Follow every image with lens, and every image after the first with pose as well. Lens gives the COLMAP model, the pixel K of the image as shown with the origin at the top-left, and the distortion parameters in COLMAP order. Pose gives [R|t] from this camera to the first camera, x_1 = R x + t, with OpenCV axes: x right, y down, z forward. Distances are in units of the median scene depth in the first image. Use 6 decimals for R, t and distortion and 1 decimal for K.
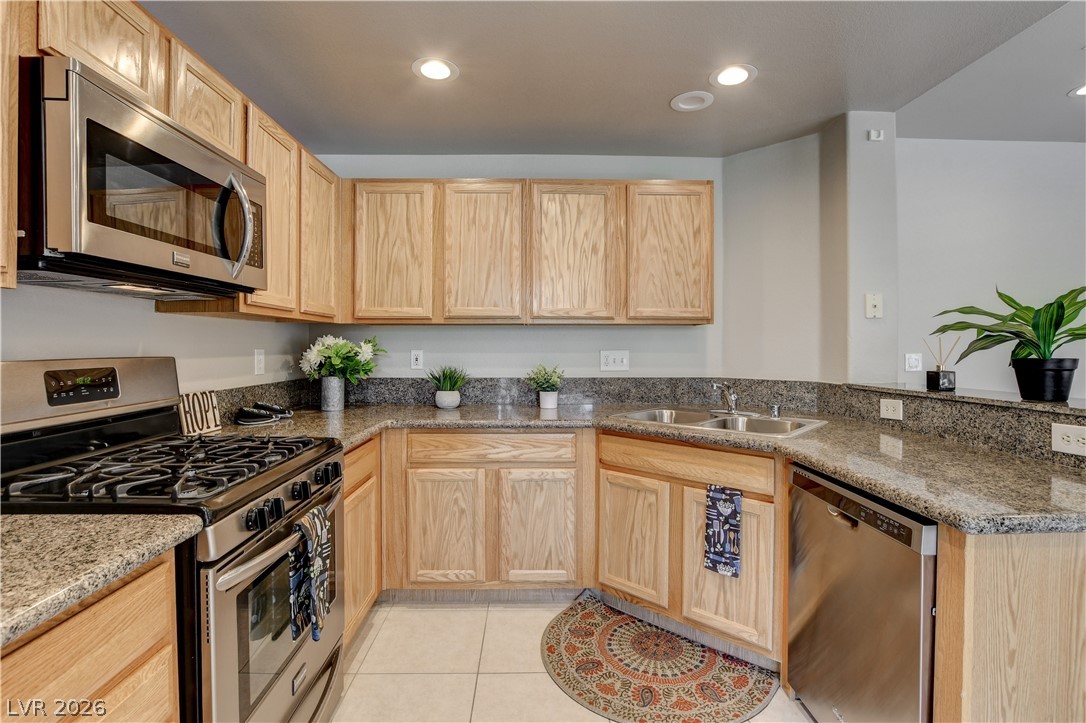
lens RADIAL K [[521.2, 0, 543.2], [0, 521.2, 350.0], [0, 0, 1]] dist [-0.002552, -0.001633]
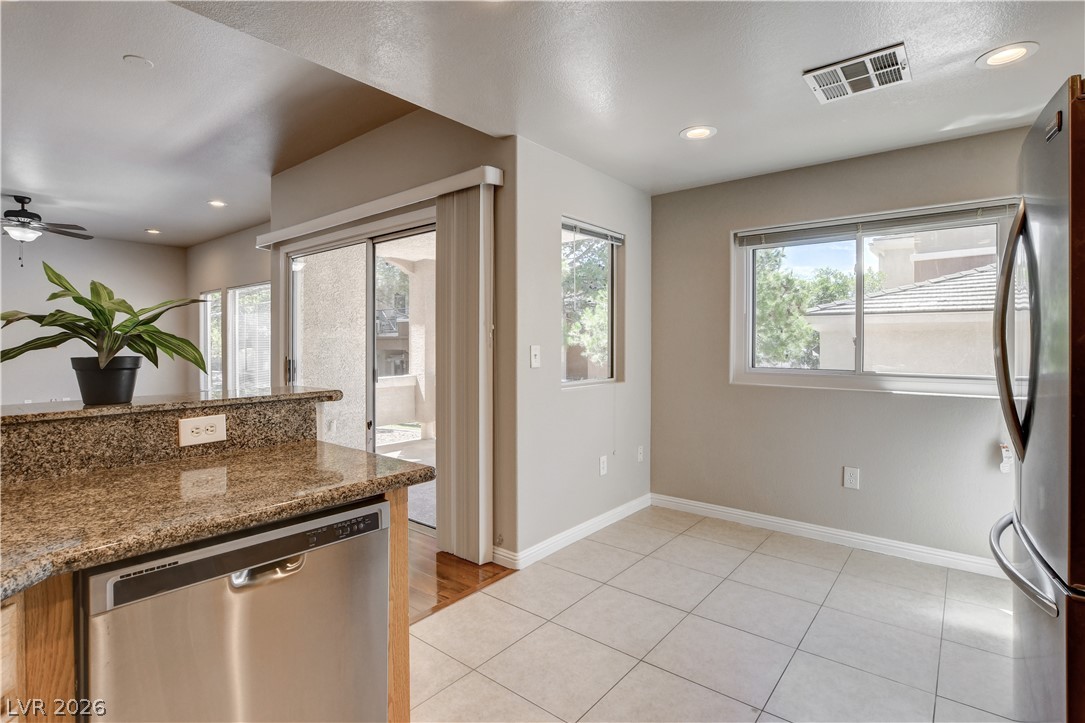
lens RADIAL K [[520.7, 0, 542.7], [0, 520.7, 350.0], [0, 0, 1]] dist [-0.002552, -0.001633]
pose [[-0.757056, -0.007243, 0.653310, -0.205919], [0.004801, 0.999850, 0.016650, -0.007701], [-0.653333, 0.015741, -0.756907, 1.267310]]
